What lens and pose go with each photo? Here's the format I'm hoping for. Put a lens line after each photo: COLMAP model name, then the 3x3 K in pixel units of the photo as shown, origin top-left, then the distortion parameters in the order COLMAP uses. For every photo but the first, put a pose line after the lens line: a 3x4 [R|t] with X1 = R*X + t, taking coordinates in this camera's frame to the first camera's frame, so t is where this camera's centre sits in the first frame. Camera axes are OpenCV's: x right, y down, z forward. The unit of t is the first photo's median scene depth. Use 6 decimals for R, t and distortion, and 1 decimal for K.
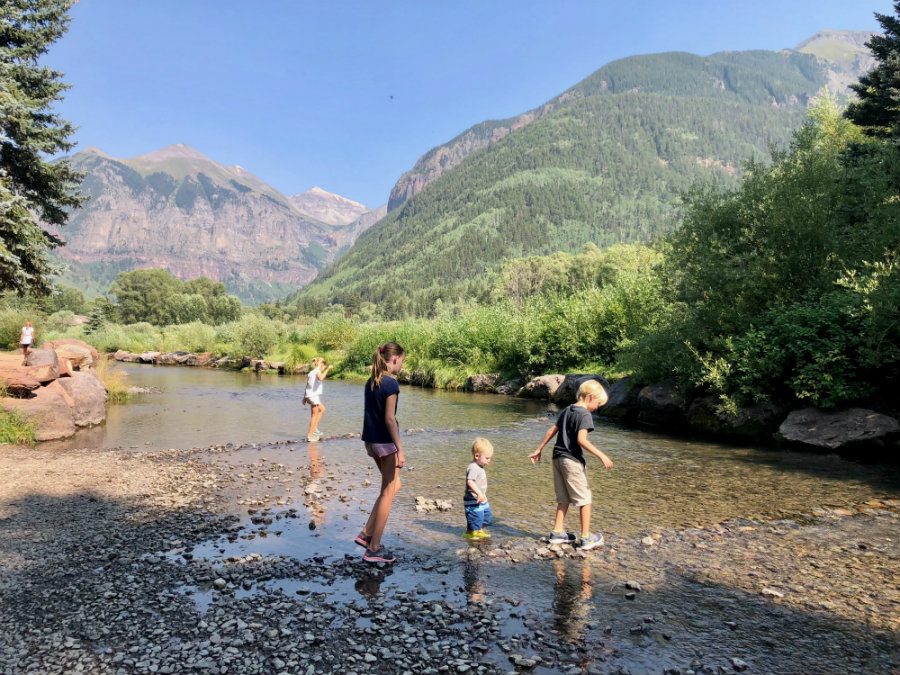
lens RADIAL K [[752.7, 0, 456.8], [0, 752.7, 334.3], [0, 0, 1]] dist [0.070622, -0.112587]
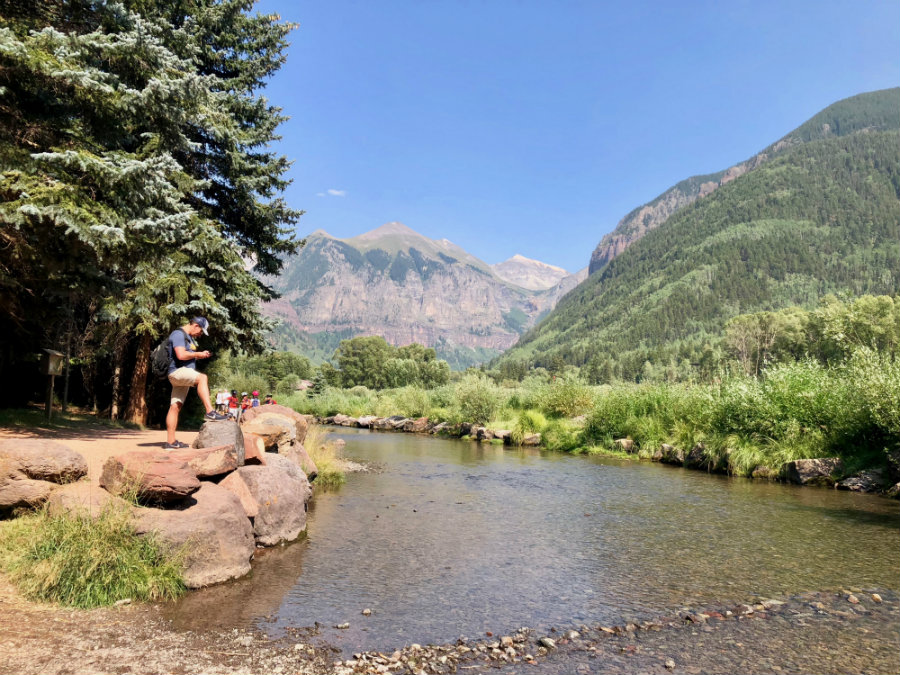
lens RADIAL K [[752.7, 0, 445.9], [0, 752.7, 339.2], [0, 0, 1]] dist [0.070622, -0.112587]
pose [[0.961276, -0.020216, -0.274844, -0.001845], [-0.001315, 0.996958, -0.077930, -0.000014], [0.275583, 0.075274, 0.958326, 0.004439]]
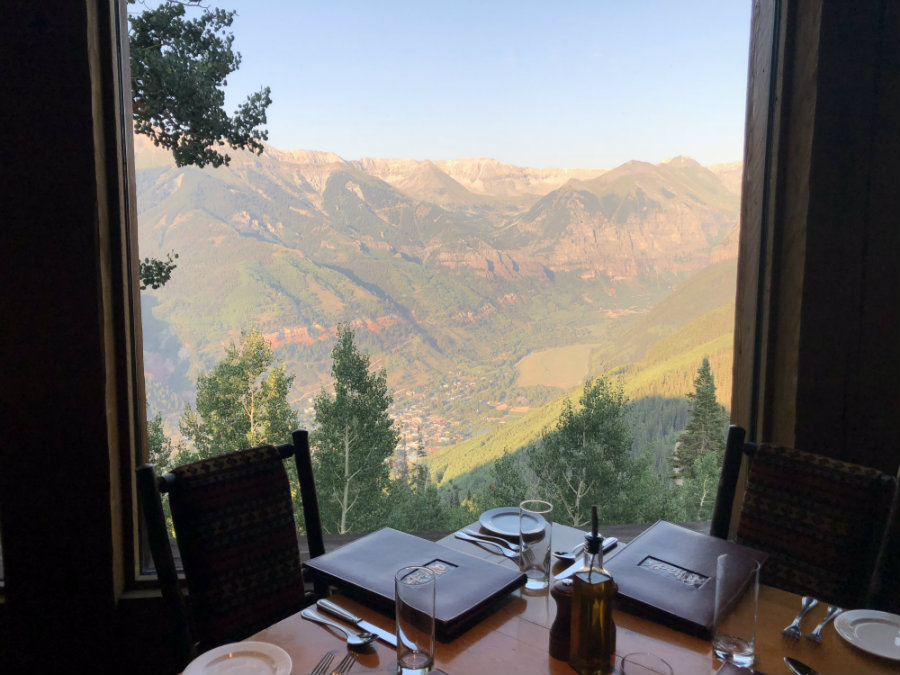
lens RADIAL K [[752.7, 0, 446.7], [0, 752.7, 341.1], [0, 0, 1]] dist [0.070622, -0.112587]
pose [[0.788513, 0.084716, -0.609156, 0.615788], [0.006886, 0.989190, 0.146480, -0.312761], [0.614980, -0.119696, 0.779405, -0.842050]]
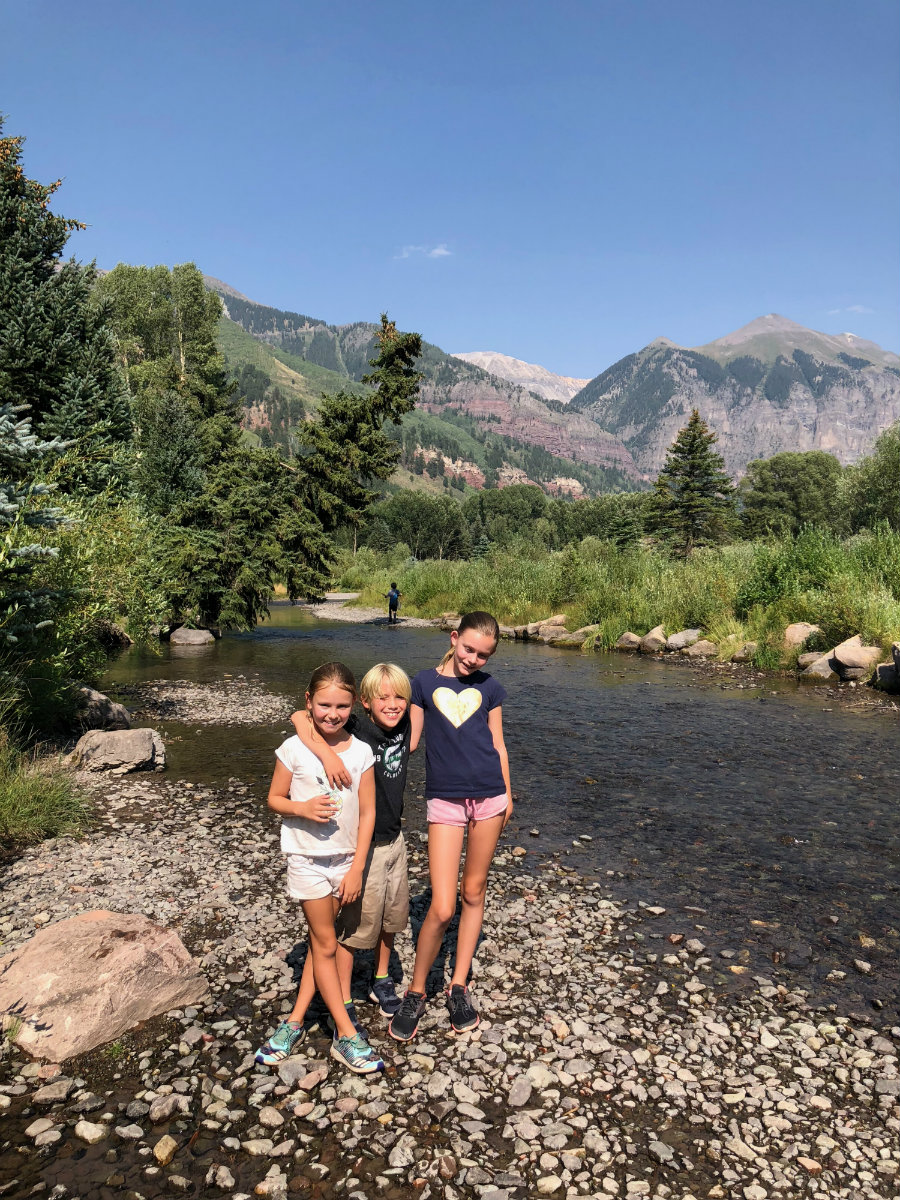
lens RADIAL K [[1003.7, 0, 451.9], [0, 1003.7, 598.8], [0, 0, 1]] dist [0.070622, -0.112587]
pose [[0.795413, 0.001107, -0.606066, -0.026274], [0.015524, 0.999633, 0.022199, 0.000334], [0.605869, -0.027066, 0.795104, 0.041650]]
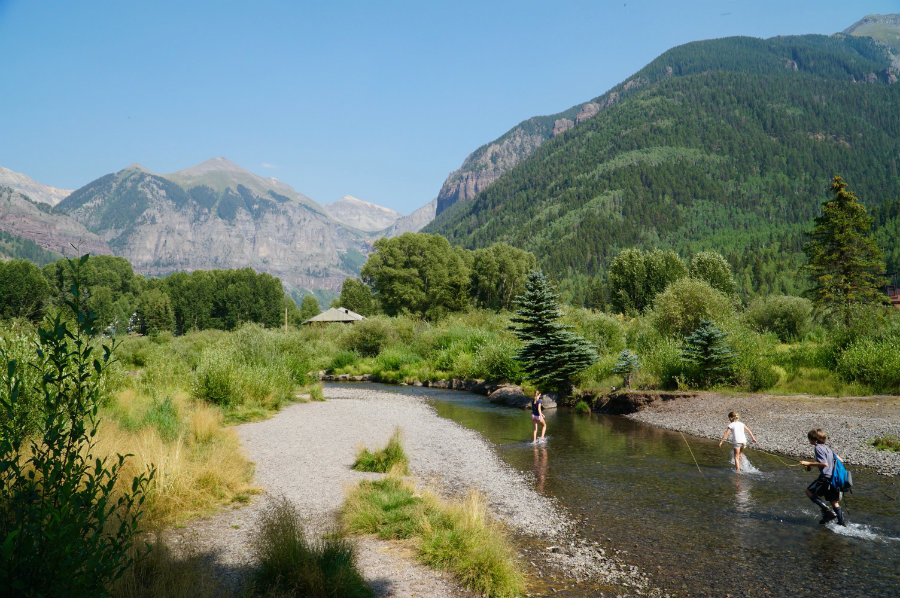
lens RADIAL K [[743.4, 0, 458.1], [0, 743.4, 296.5], [0, 0, 1]] dist [-0.002346, -0.001619]
pose [[0.998983, -0.035867, -0.027326, -0.059626], [0.034333, 0.997914, -0.054662, -0.000255], [0.029230, 0.053669, 0.998131, 0.067721]]
